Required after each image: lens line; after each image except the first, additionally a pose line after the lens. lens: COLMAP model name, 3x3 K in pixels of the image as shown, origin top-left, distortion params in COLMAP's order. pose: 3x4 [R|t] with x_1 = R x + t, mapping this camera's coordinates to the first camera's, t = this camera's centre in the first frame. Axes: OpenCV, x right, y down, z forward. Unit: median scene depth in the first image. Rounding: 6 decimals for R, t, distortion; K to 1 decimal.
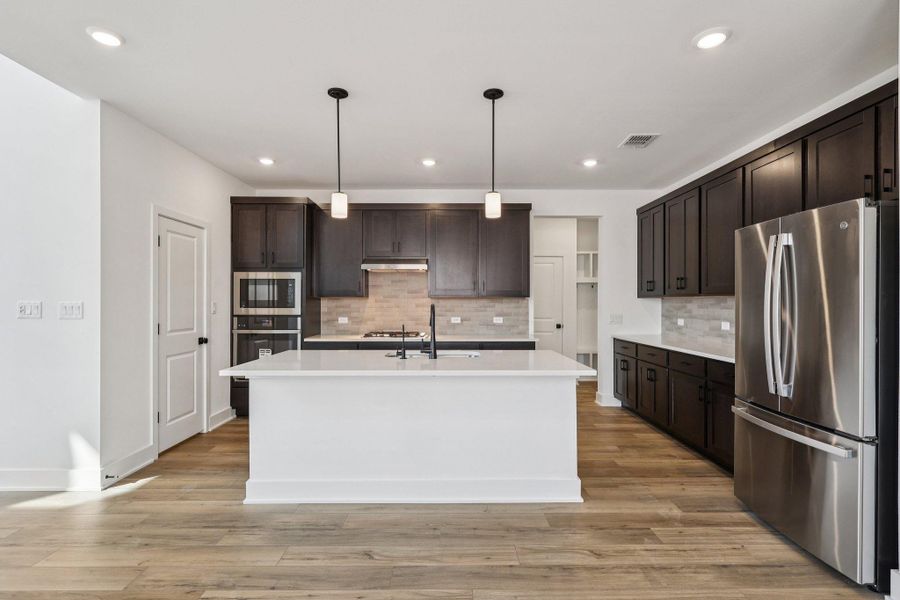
lens RADIAL K [[433.5, 0, 449.3], [0, 433.5, 303.4], [0, 0, 1]] dist [0.000544, -0.000304]
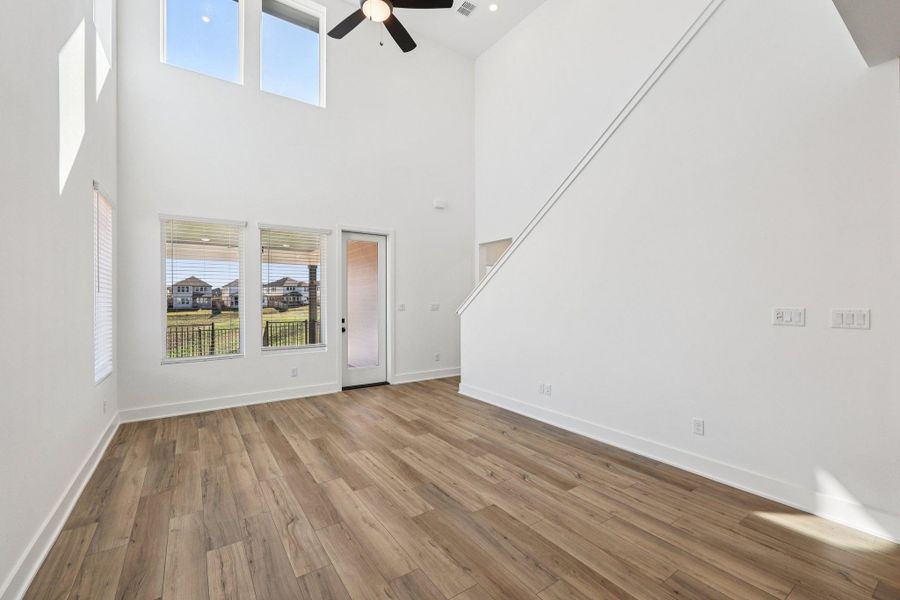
lens RADIAL K [[377.9, 0, 448.7], [0, 377.9, 297.9], [0, 0, 1]] dist [-0.000037, -0.000305]
pose [[0.563599, -0.005256, -0.826032, -0.484160], [0.000341, 0.999981, -0.006130, -0.014811], [0.826049, 0.003173, 0.563590, -0.060334]]
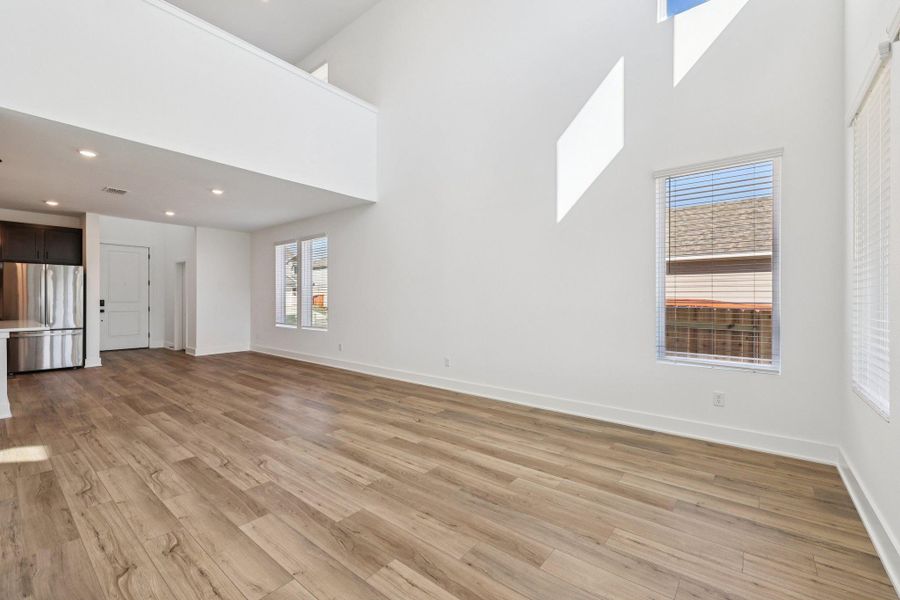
lens RADIAL K [[377.9, 0, 451.4], [0, 377.9, 299.1], [0, 0, 1]] dist [-0.000037, -0.000305]
pose [[-0.778297, 0.000284, 0.627896, -1.678545], [0.001084, 0.999999, 0.000891, 0.023187], [-0.627895, 0.001374, -0.778297, 0.698302]]
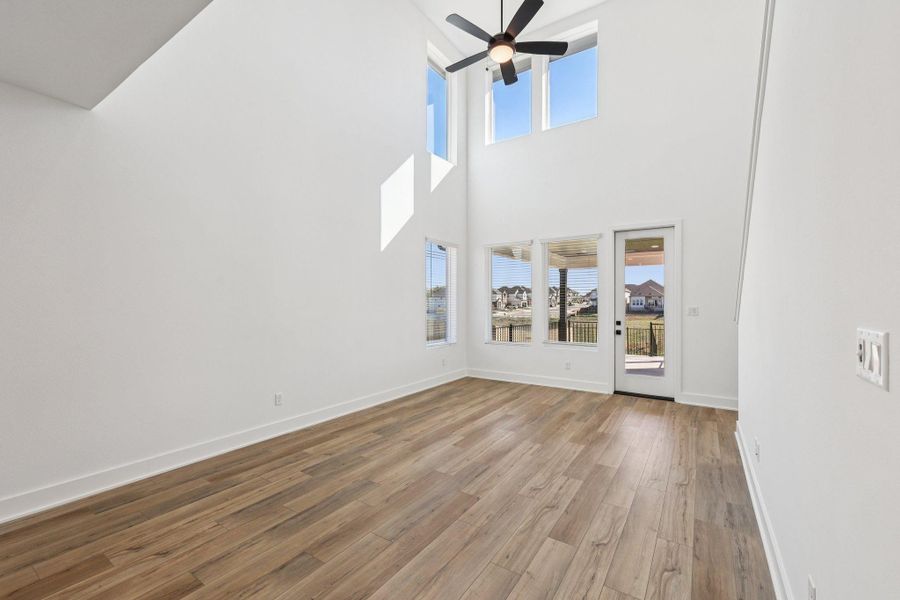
lens RADIAL K [[377.9, 0, 455.0], [0, 377.9, 301.2], [0, 0, 1]] dist [-0.000037, -0.000305]
pose [[-0.547375, -0.001611, -0.836886, -0.395420], [-0.004357, 0.999990, 0.000925, -0.017129], [0.836876, 0.004152, -0.547376, 0.634877]]
